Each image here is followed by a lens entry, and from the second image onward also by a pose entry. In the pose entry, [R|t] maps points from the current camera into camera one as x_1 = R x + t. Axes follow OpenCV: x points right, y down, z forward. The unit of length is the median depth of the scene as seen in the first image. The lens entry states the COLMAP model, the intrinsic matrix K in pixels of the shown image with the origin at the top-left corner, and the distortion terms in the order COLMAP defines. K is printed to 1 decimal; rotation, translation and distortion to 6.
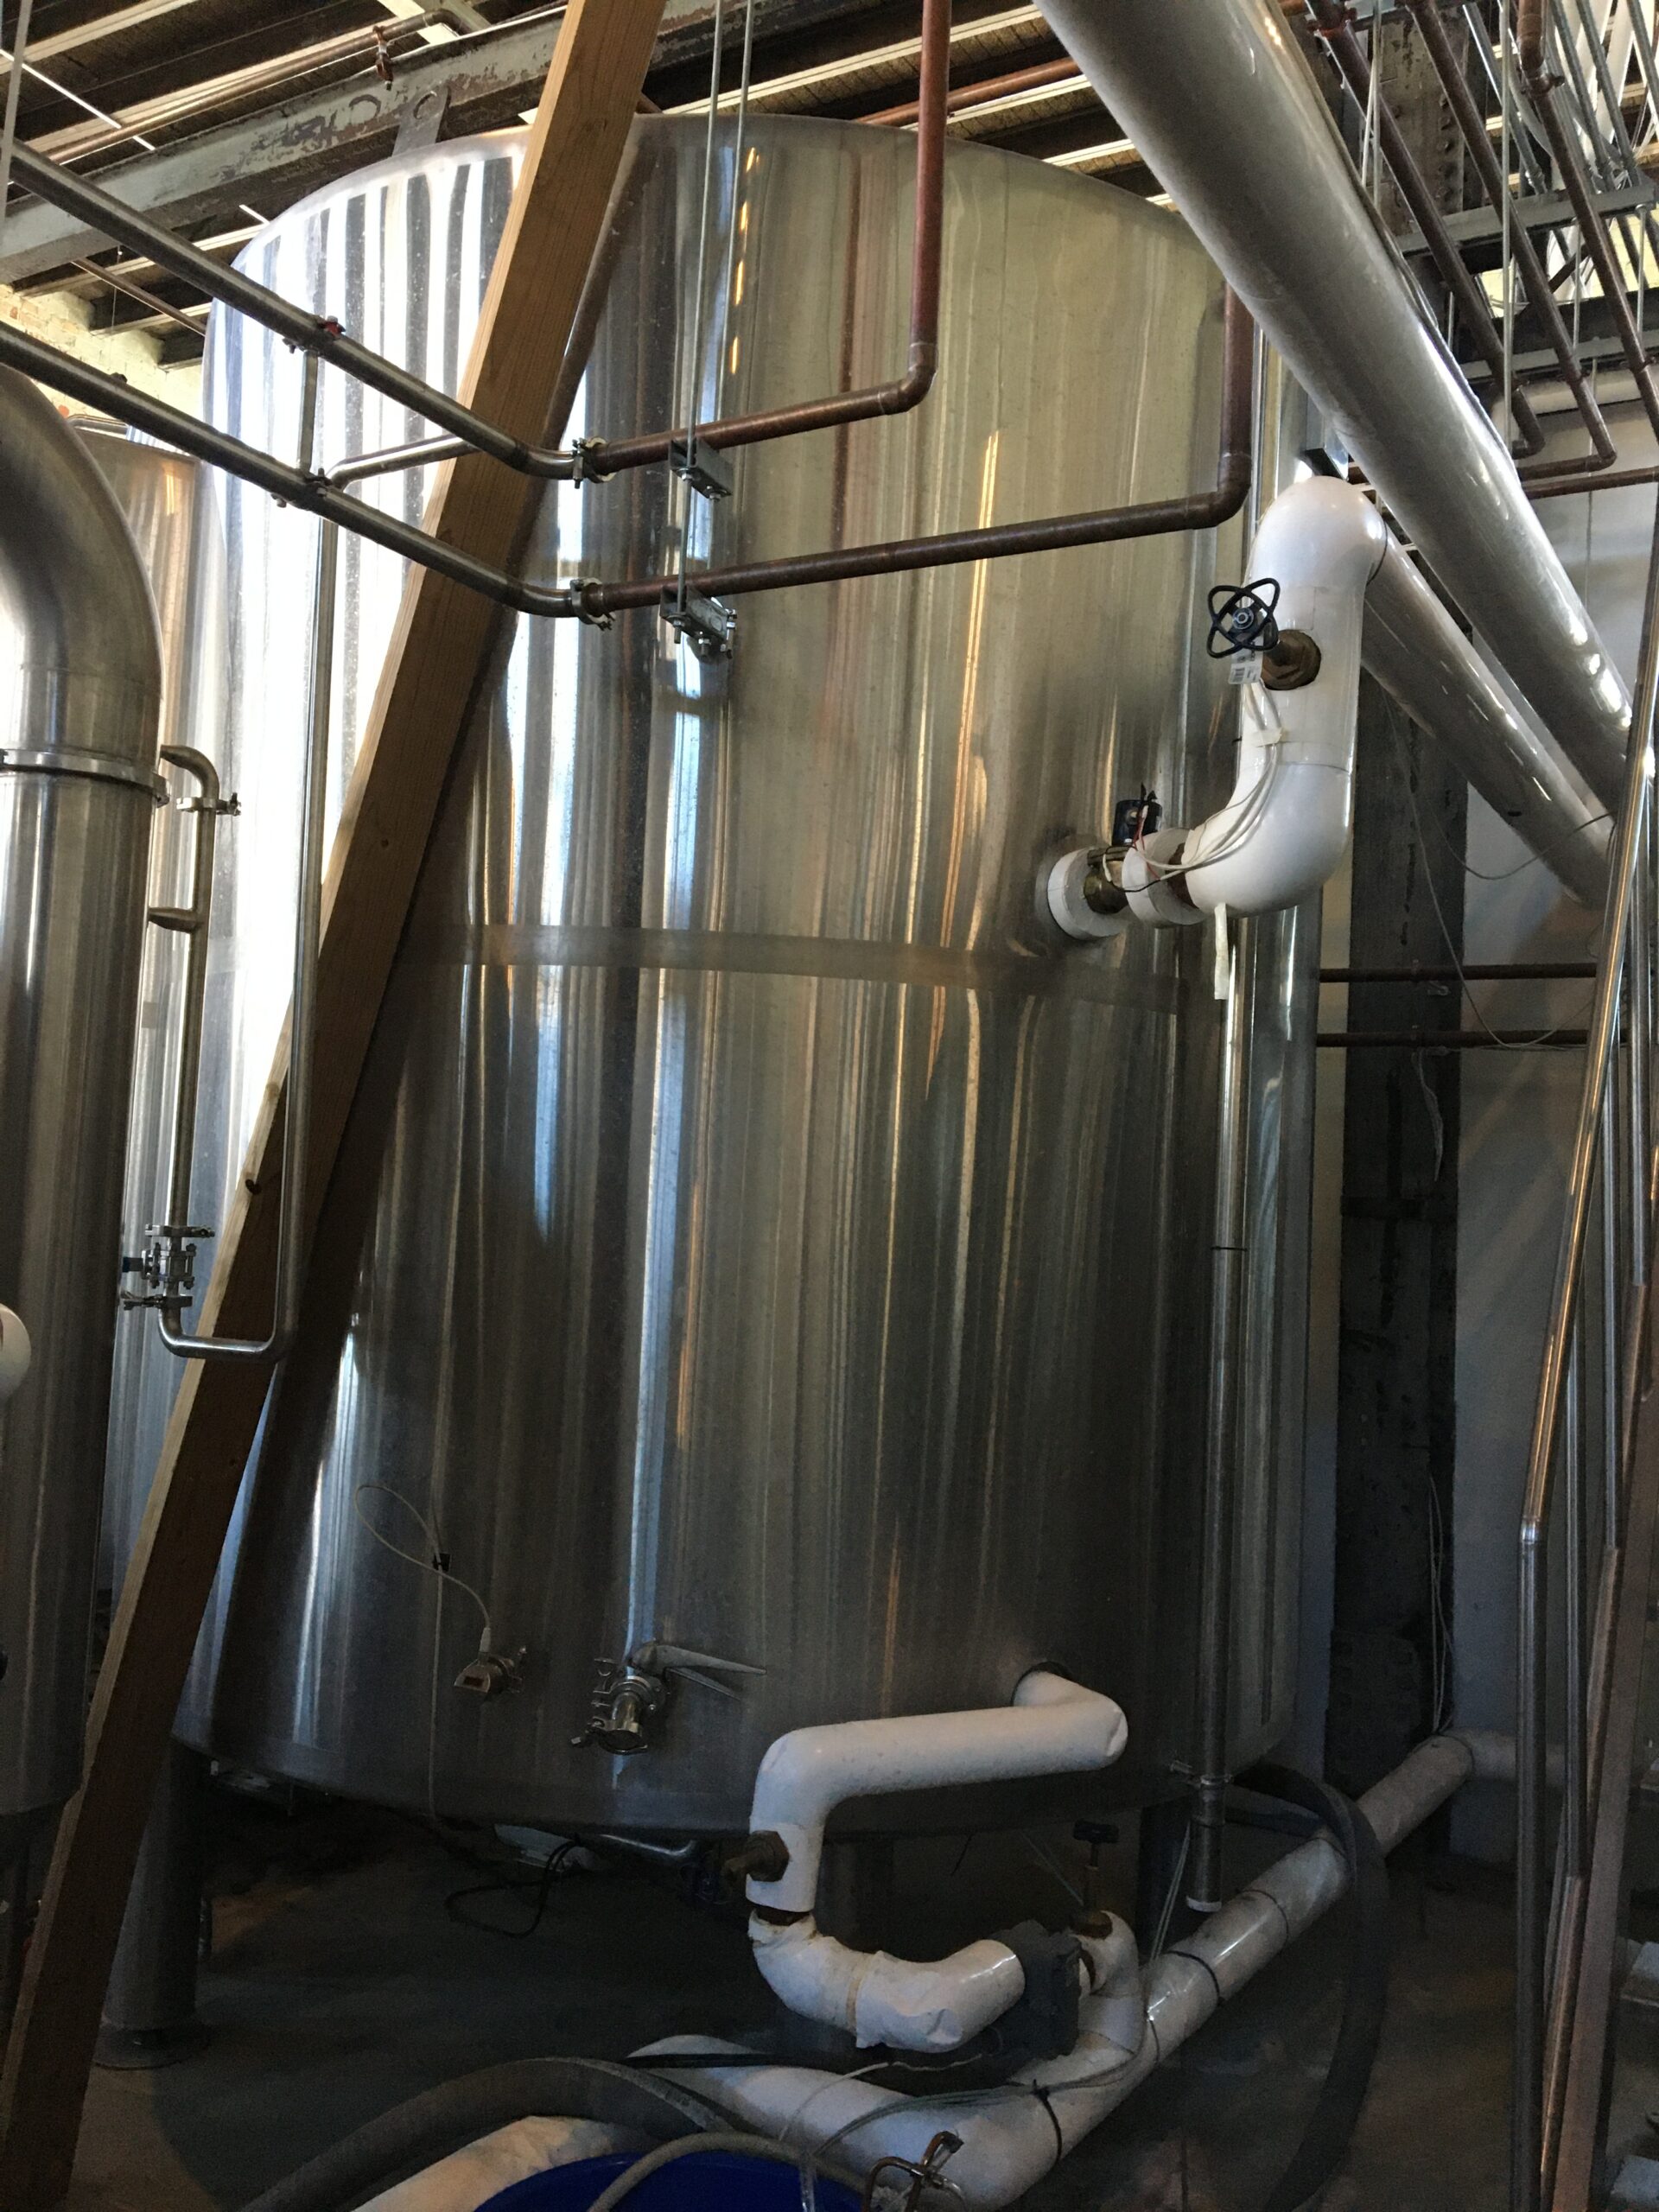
lens RADIAL K [[1865.8, 0, 818.6], [0, 1865.8, 1097.5], [0, 0, 1]] dist [0.097338, -0.130863]
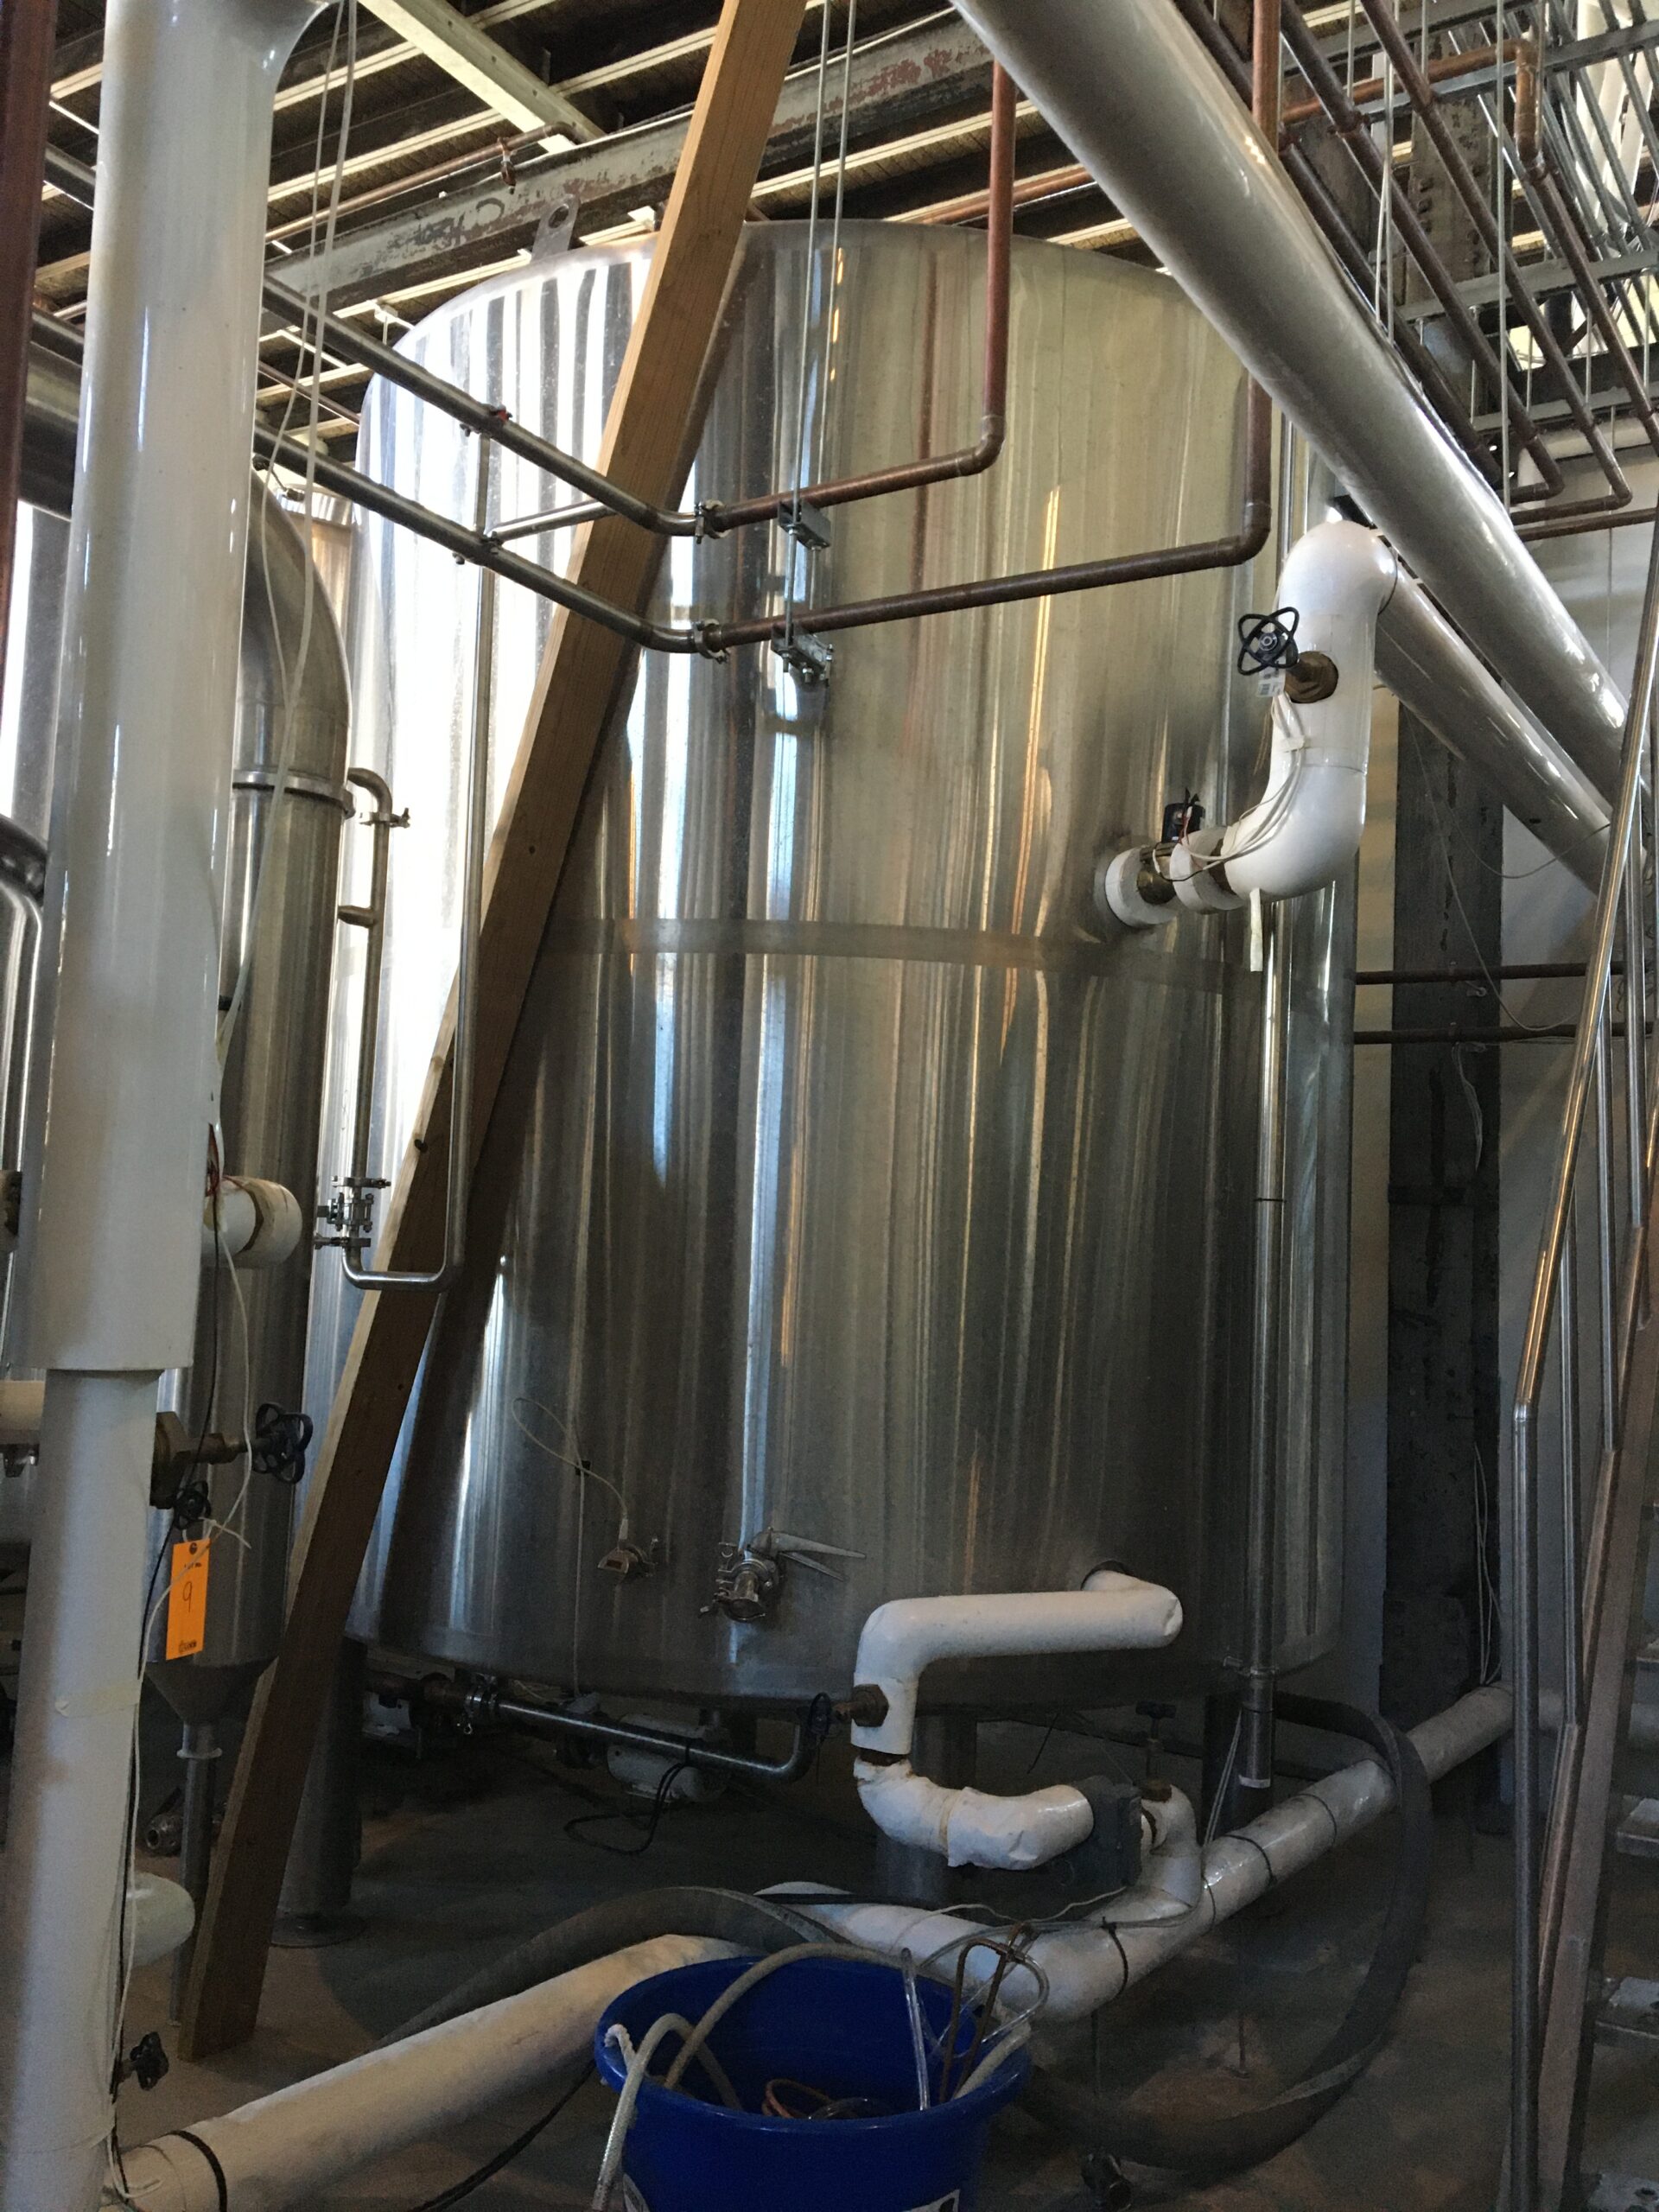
lens RADIAL K [[1865.8, 0, 818.6], [0, 1865.8, 1097.5], [0, 0, 1]] dist [0.097338, -0.130863]
pose [[0.999291, -0.007149, -0.036977, -0.011253], [0.006234, 0.999672, -0.024826, 0.047715], [0.037143, 0.024578, 0.999008, -0.147485]]
